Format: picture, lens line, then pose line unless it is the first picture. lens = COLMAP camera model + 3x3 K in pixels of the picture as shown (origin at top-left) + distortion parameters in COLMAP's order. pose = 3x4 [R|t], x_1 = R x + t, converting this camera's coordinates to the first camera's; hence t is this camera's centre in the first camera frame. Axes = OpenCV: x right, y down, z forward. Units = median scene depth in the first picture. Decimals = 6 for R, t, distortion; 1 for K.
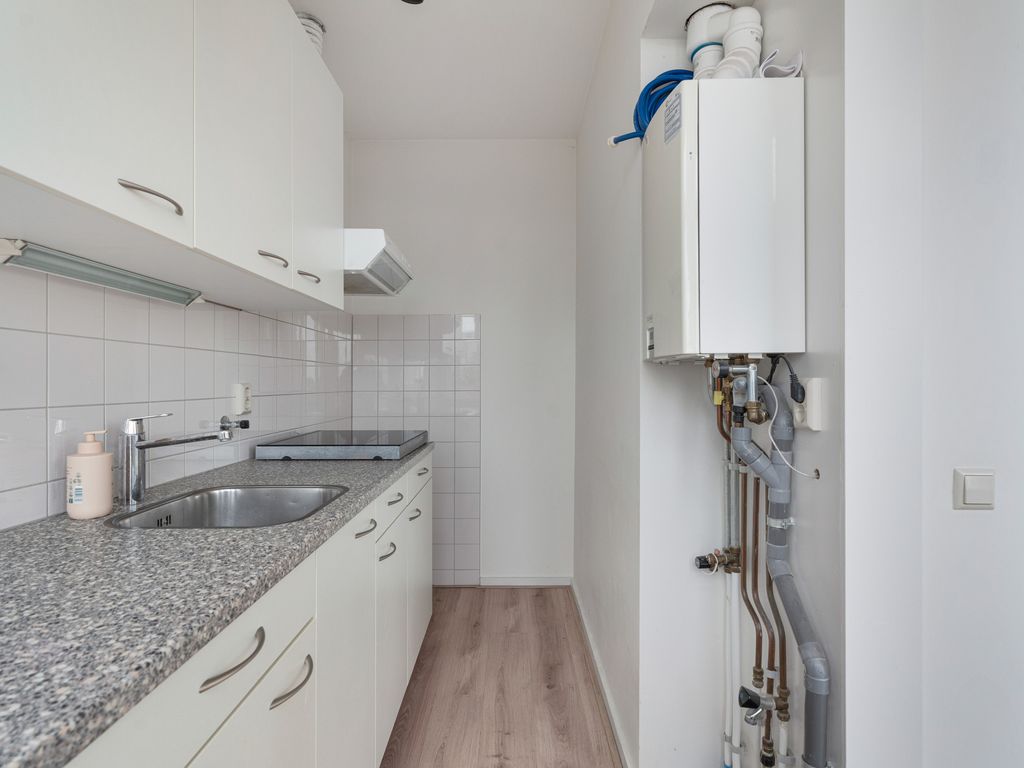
lens RADIAL K [[531.2, 0, 514.4], [0, 531.2, 385.9], [0, 0, 1]] dist [-0.002348, 0.000567]
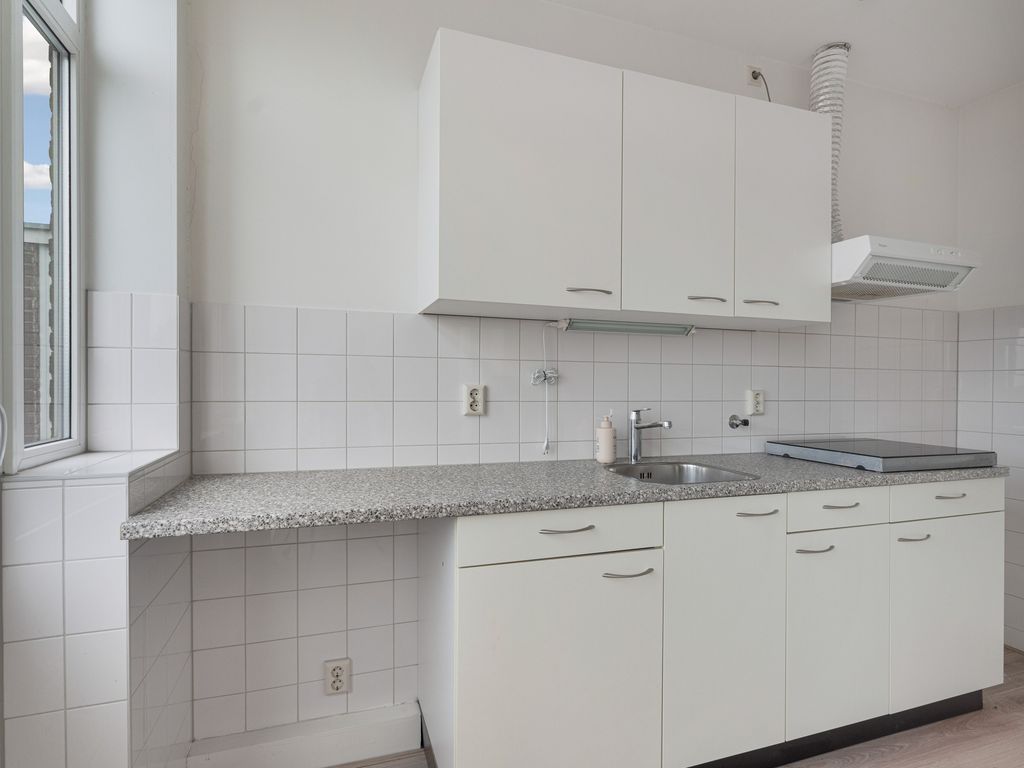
lens RADIAL K [[531.2, 0, 515.1], [0, 531.2, 399.0], [0, 0, 1]] dist [-0.002348, 0.000567]
pose [[0.324687, 0.029289, -0.945368, 0.618078], [-0.016084, 0.999547, 0.025443, -0.008469], [0.945685, 0.006944, 0.325011, 0.088735]]
